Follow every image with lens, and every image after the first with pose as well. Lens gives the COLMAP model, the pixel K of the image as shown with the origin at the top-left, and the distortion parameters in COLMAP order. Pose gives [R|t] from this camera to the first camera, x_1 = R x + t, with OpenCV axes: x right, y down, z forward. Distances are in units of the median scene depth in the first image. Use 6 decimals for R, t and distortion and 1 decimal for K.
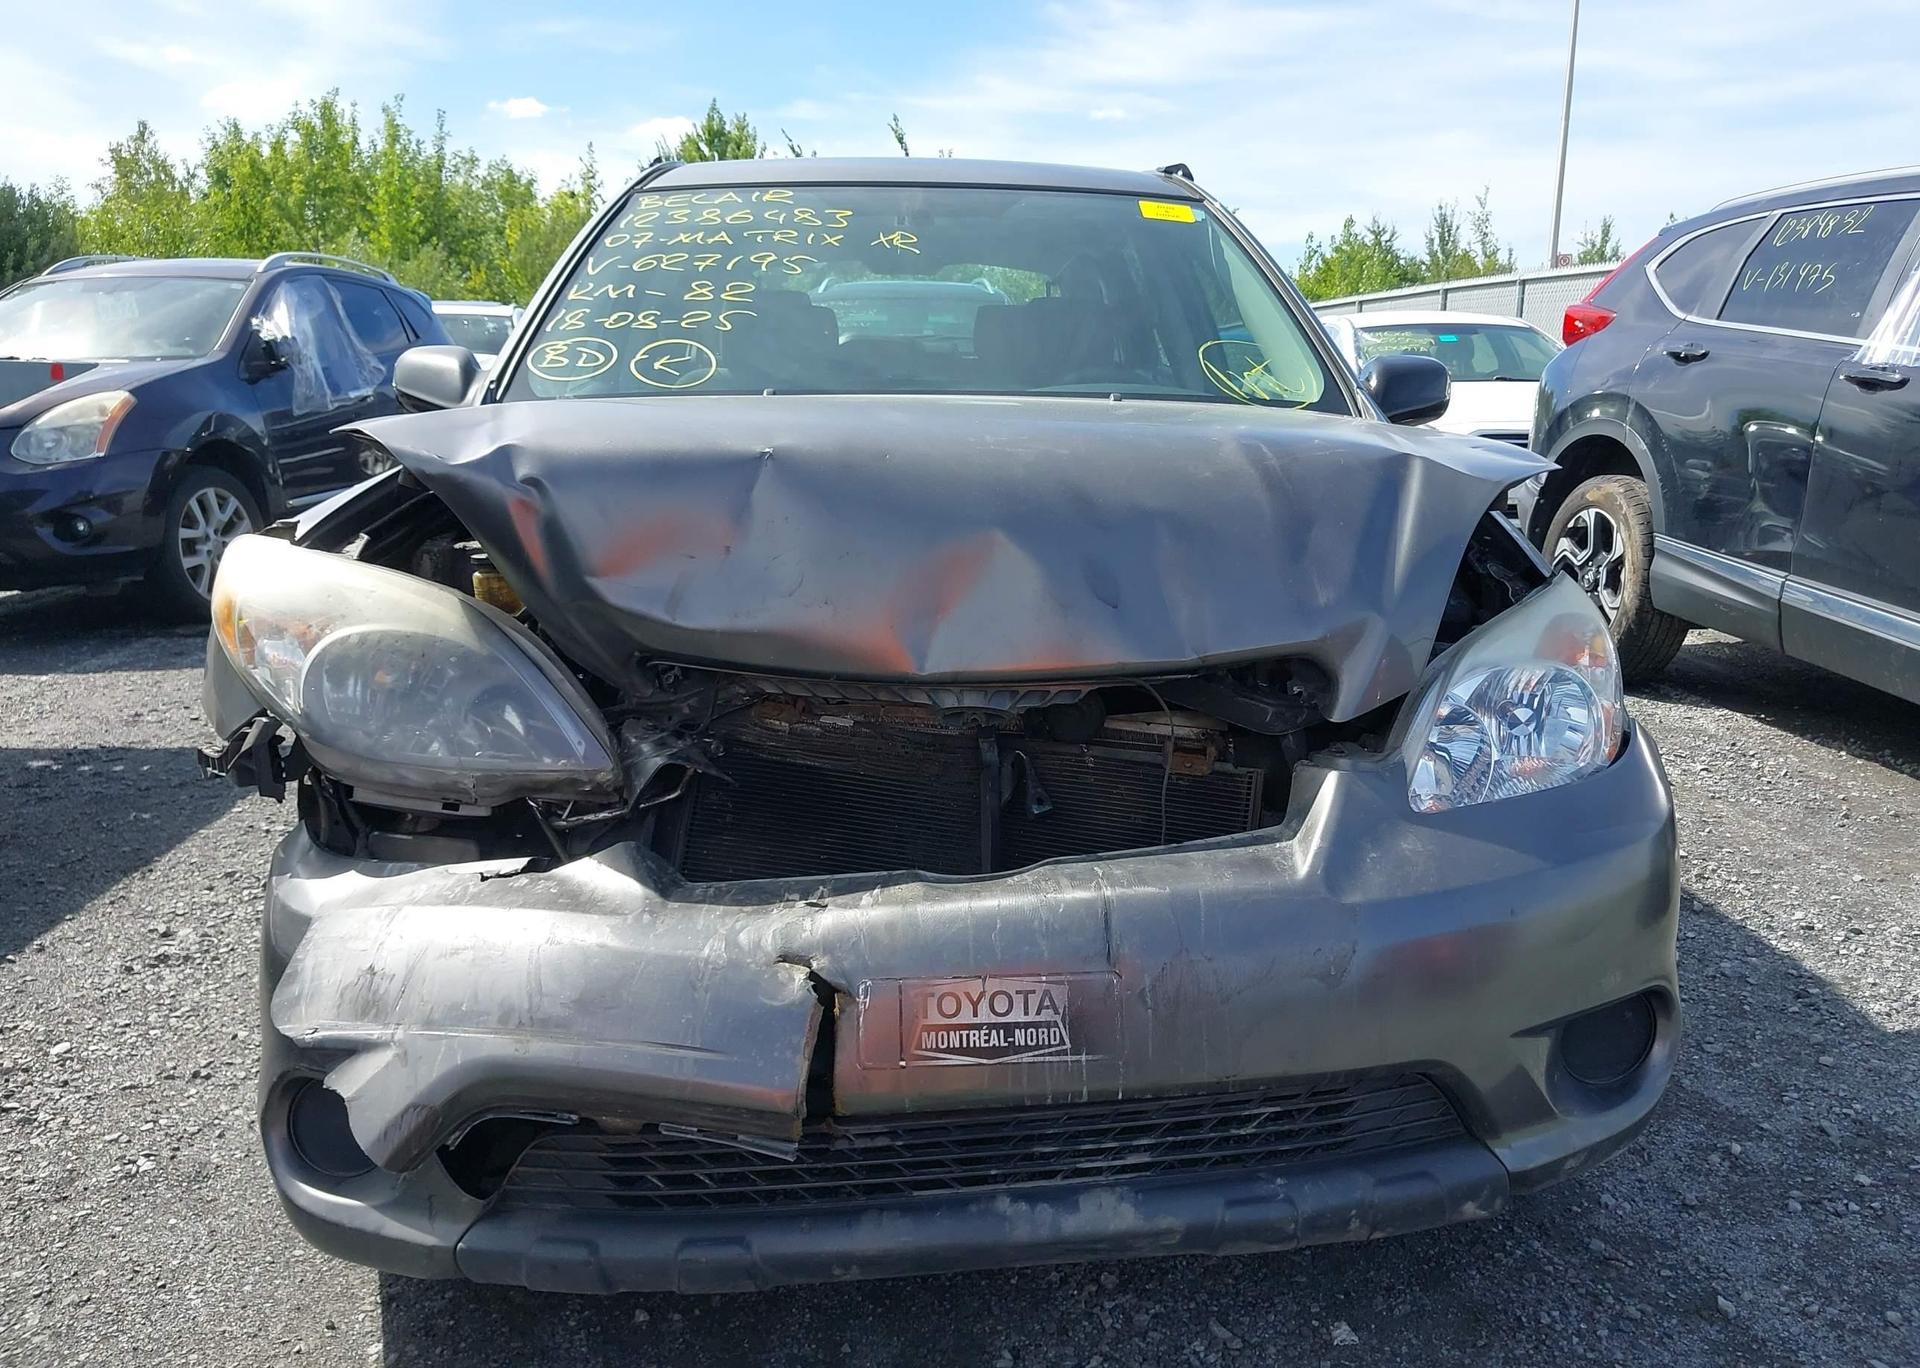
lens RADIAL K [[1565.7, 0, 977.8], [0, 1565.7, 683.7], [0, 0, 1]] dist [0.051540, 0.001105]
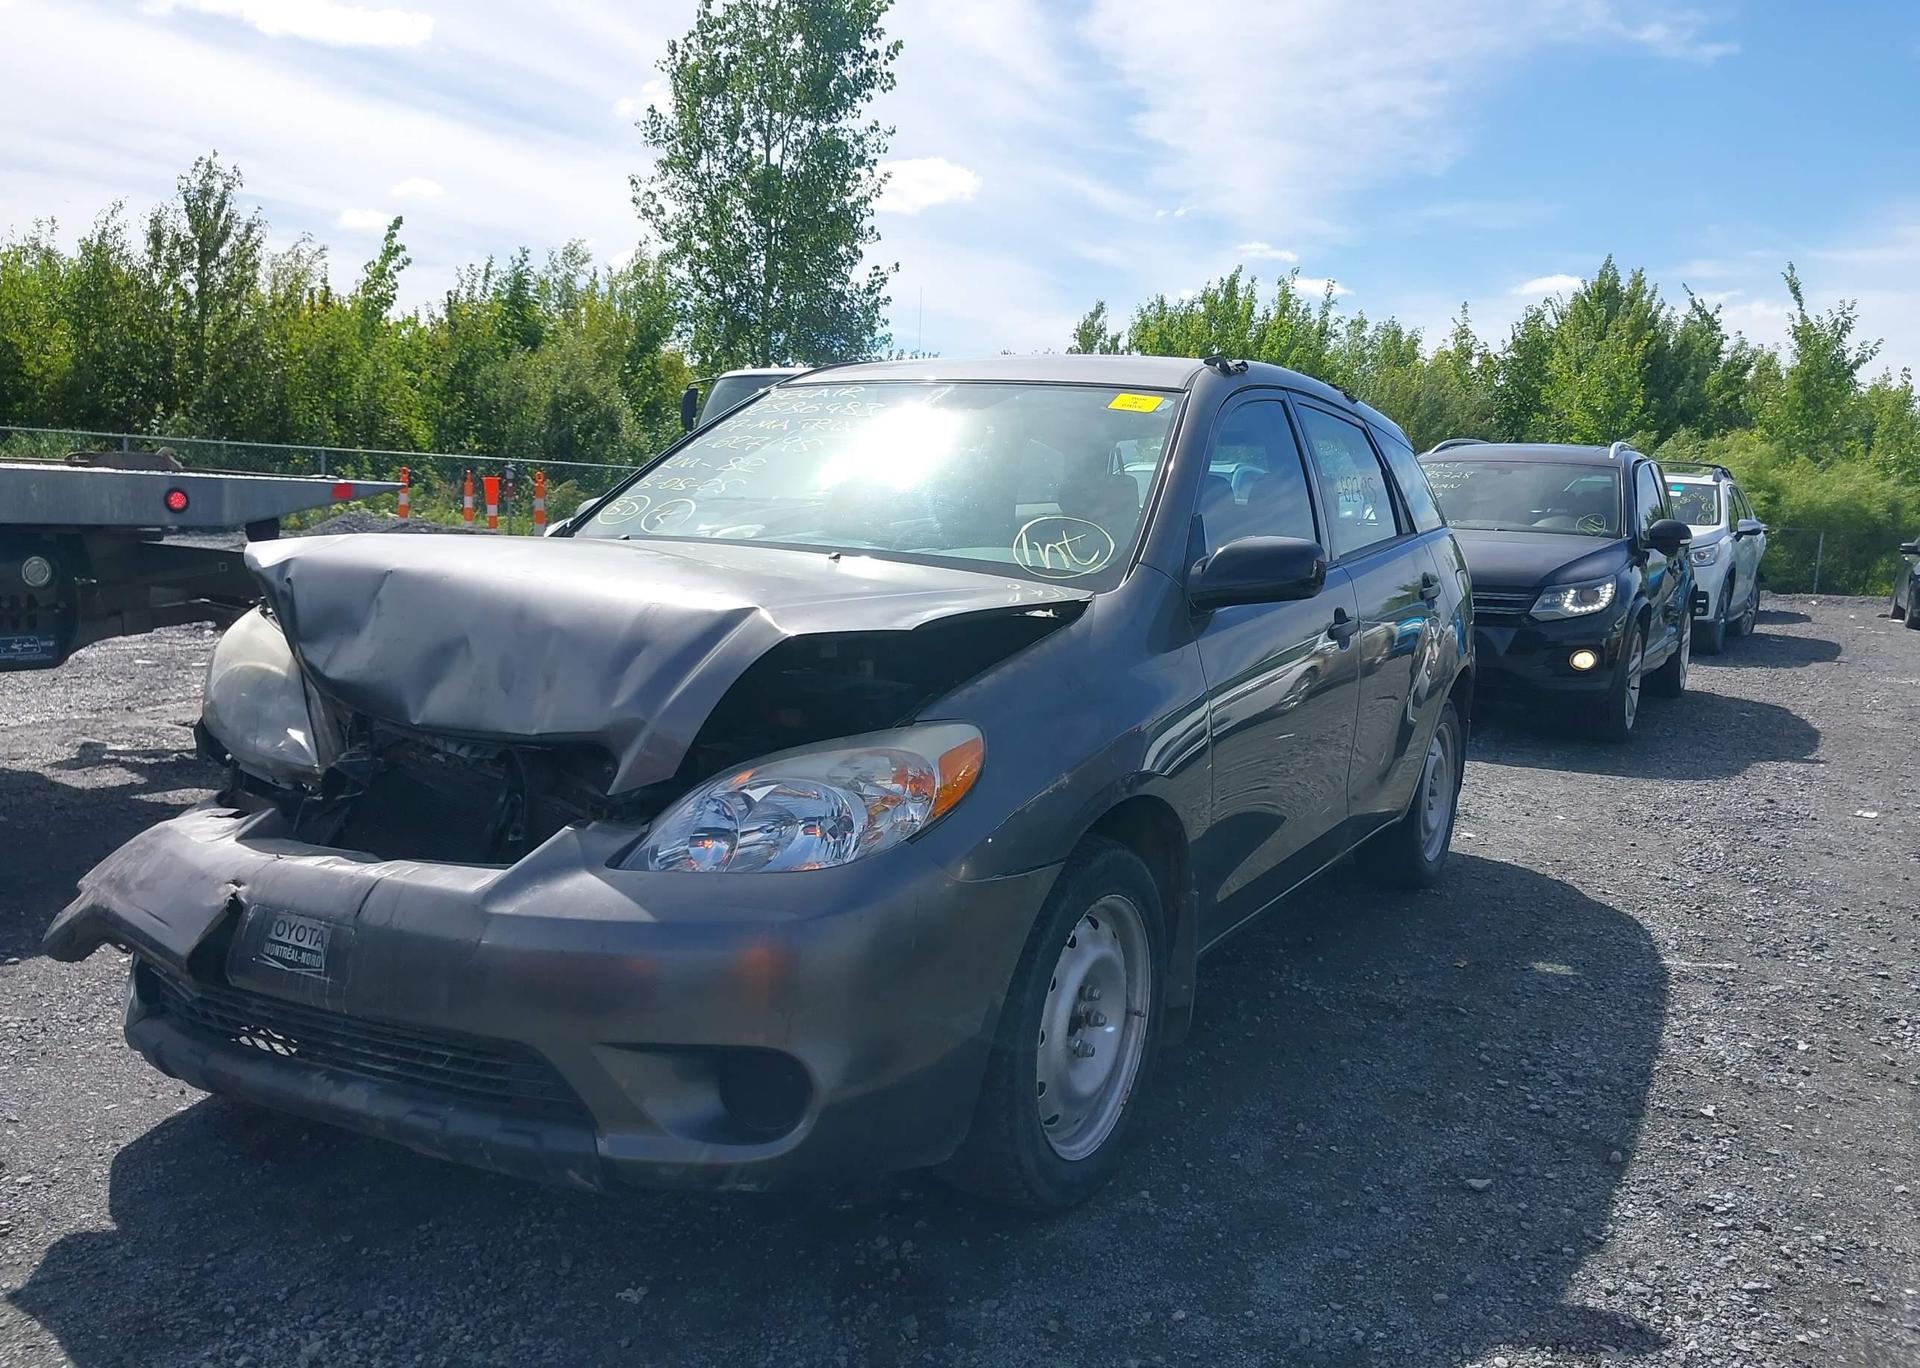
lens RADIAL K [[1540.8, 0, 973.7], [0, 1540.8, 691.0], [0, 0, 1]] dist [0.028441, -0.038631]
pose [[0.842308, 0.103711, -0.528924, 1.090458], [-0.147510, 0.988204, -0.041143, -0.050874], [0.518418, 0.112676, 0.847671, 0.035588]]
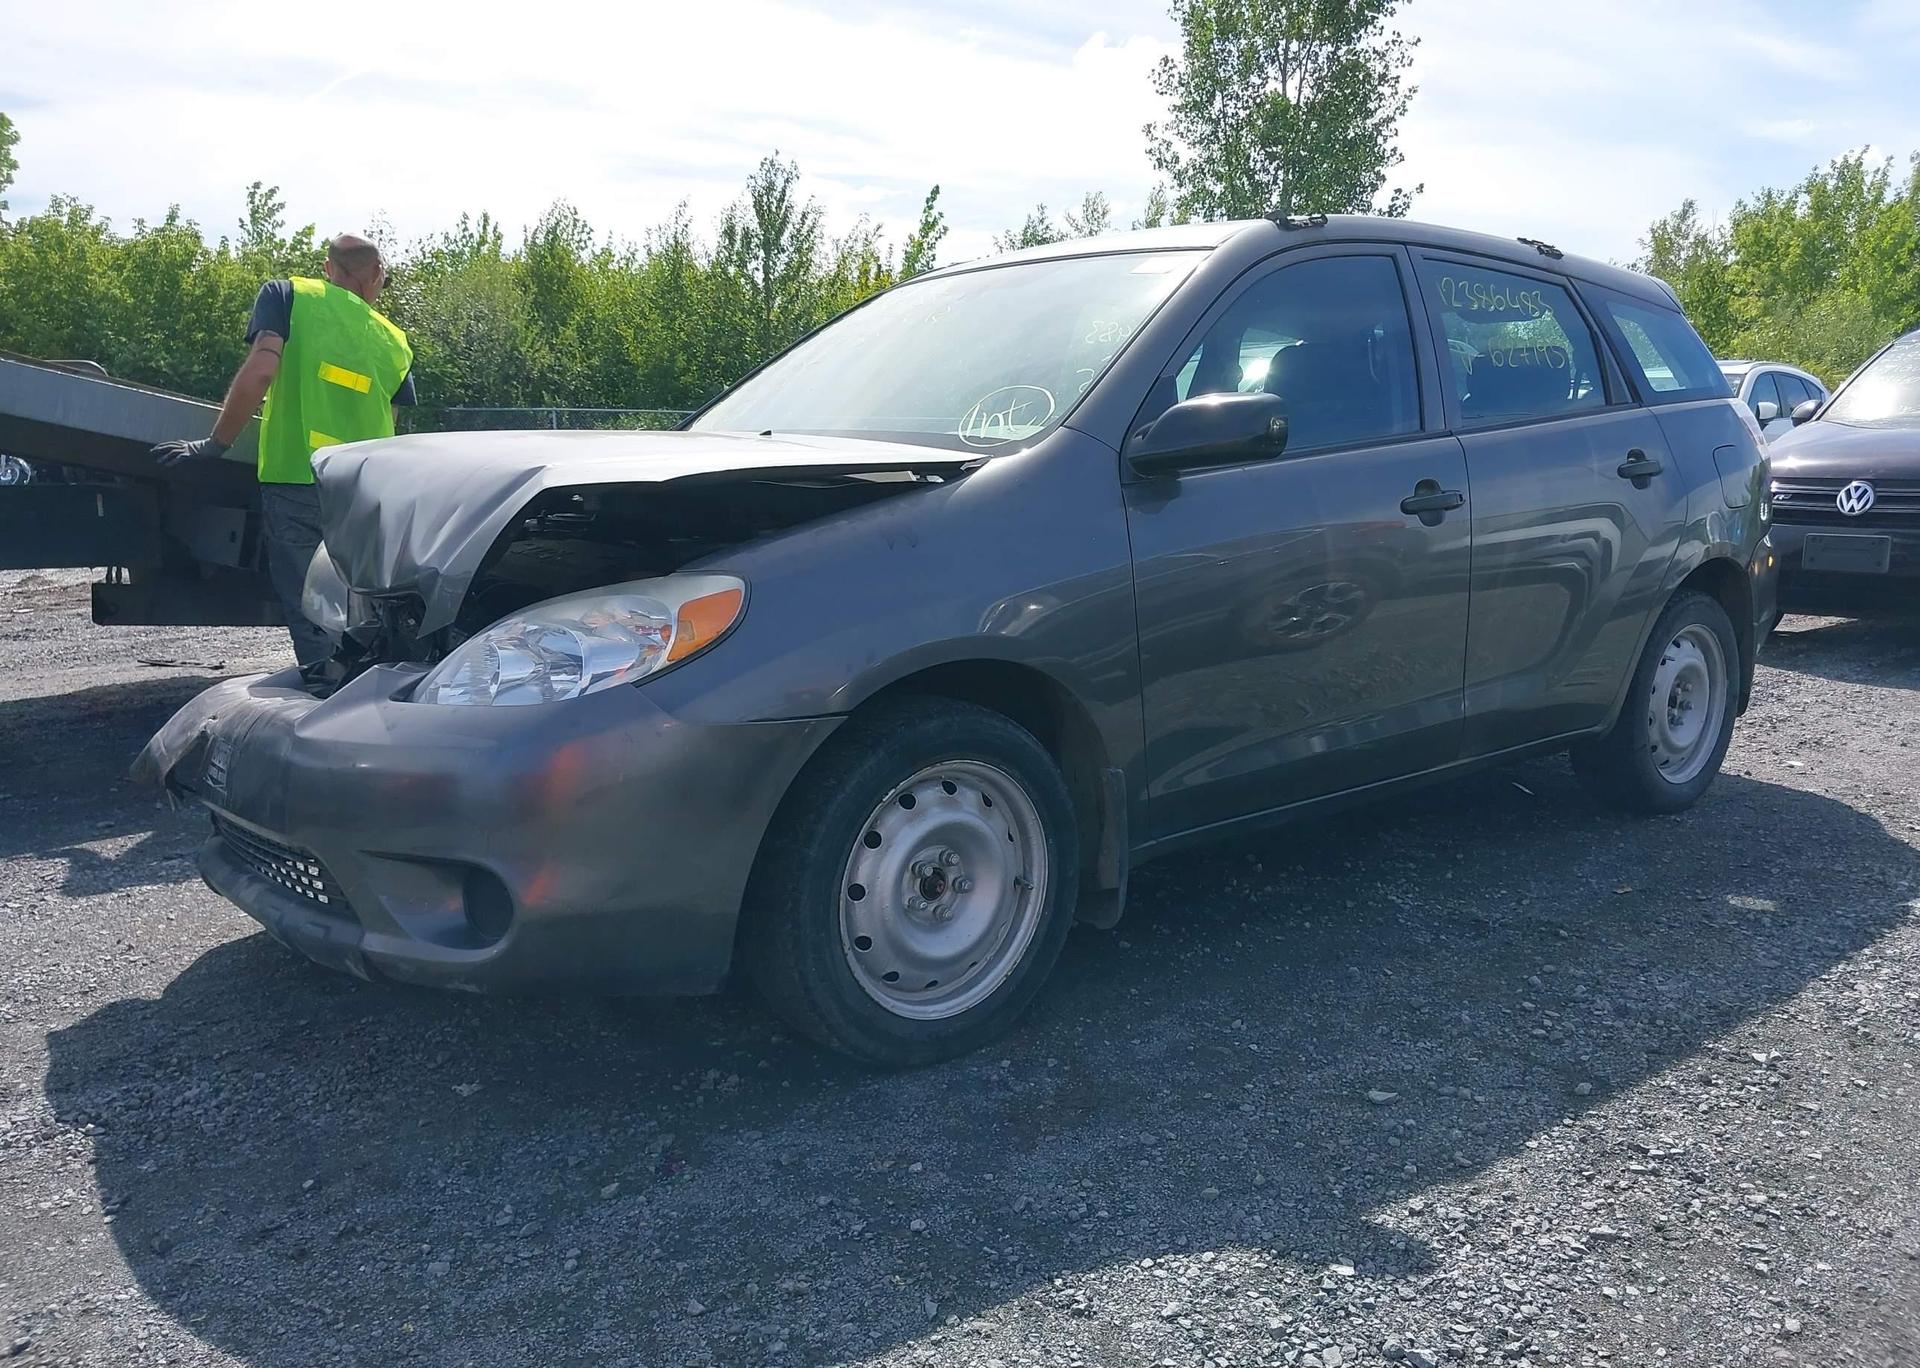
lens RADIAL K [[1540.8, 0, 973.7], [0, 1540.8, 691.0], [0, 0, 1]] dist [0.028441, -0.038631]
pose [[0.588449, 0.127297, -0.798450, 1.591569], [-0.152850, 0.987236, 0.044746, -0.068081], [0.793955, 0.095712, 0.600395, 0.498779]]
